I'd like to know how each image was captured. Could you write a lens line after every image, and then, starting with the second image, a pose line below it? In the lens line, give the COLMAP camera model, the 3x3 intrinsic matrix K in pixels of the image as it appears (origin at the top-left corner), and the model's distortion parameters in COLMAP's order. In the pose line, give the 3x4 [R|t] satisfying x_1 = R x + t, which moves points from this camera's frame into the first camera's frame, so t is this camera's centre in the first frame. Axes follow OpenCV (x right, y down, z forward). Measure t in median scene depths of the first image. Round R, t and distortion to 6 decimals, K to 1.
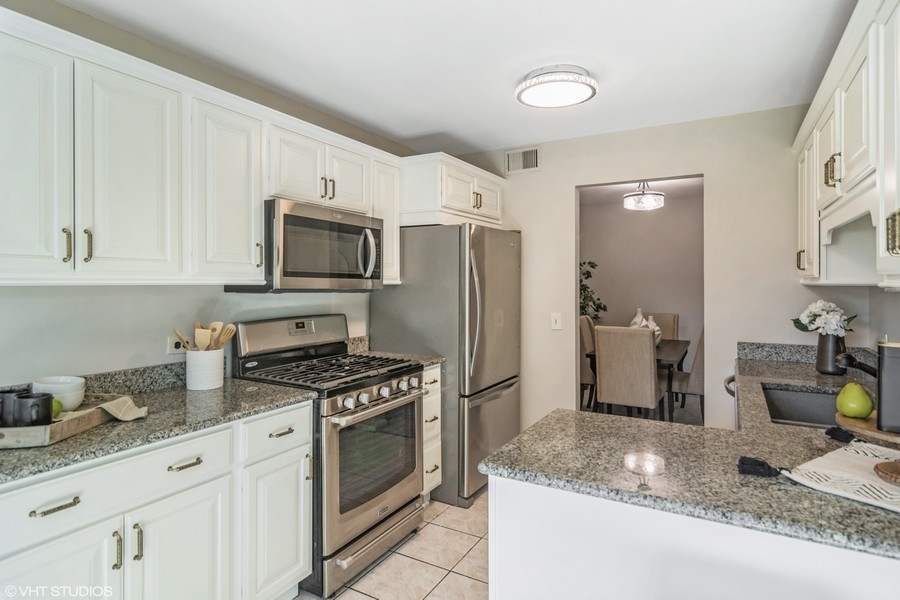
lens RADIAL K [[482.1, 0, 469.6], [0, 482.1, 286.1], [0, 0, 1]] dist [-0.000161, 0.000092]
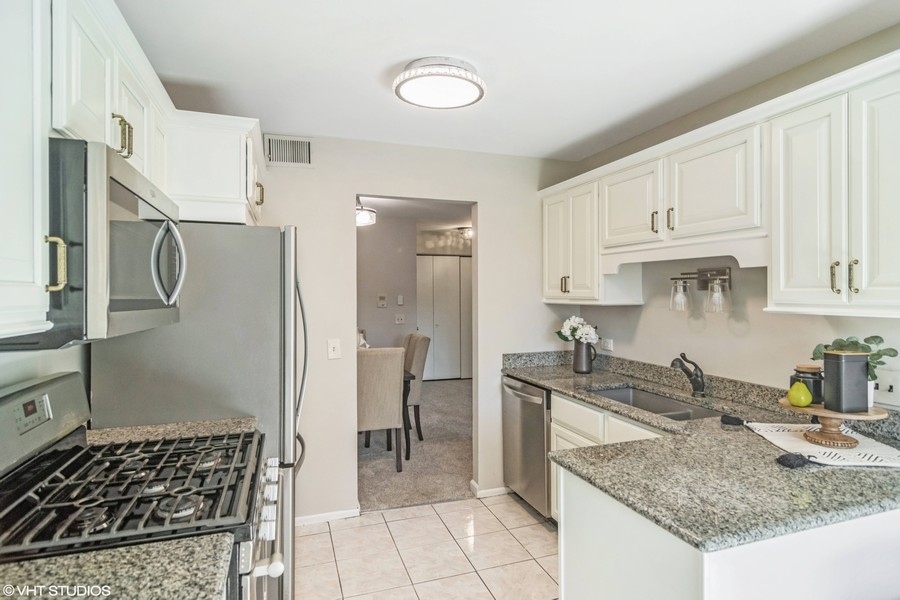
lens RADIAL K [[482.4, 0, 451.4], [0, 482.4, 296.4], [0, 0, 1]] dist [0.000480, 0.000555]
pose [[0.675431, -0.007179, 0.737388, -0.432253], [0.008430, 0.999962, 0.002014, -0.027764], [-0.737375, 0.004855, 0.675466, 0.377410]]
